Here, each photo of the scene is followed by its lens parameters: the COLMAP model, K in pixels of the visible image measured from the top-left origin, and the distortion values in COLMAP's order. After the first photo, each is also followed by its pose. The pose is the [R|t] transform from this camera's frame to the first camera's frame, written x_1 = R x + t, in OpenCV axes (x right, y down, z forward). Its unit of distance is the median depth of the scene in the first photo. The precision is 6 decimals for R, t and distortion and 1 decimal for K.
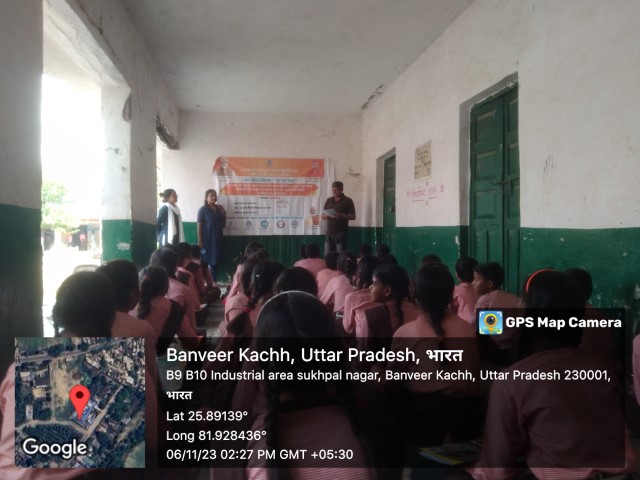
lens RADIAL K [[507.8, 0, 305.4], [0, 507.8, 241.6], [0, 0, 1]] dist [0.061580, -0.160637]
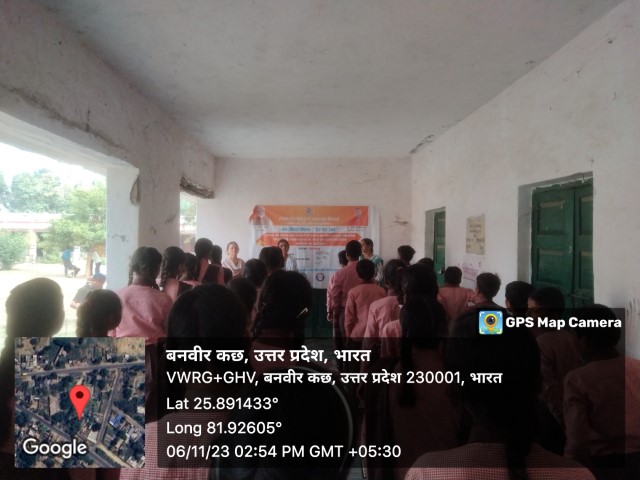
lens RADIAL K [[508.4, 0, 303.7], [0, 508.4, 241.3], [0, 0, 1]] dist [0.066340, -0.154367]
pose [[0.993009, 0.009838, -0.117628, 0.033693], [-0.010871, 0.999908, -0.008144, -0.103162], [0.117537, 0.009365, 0.993024, 0.083442]]
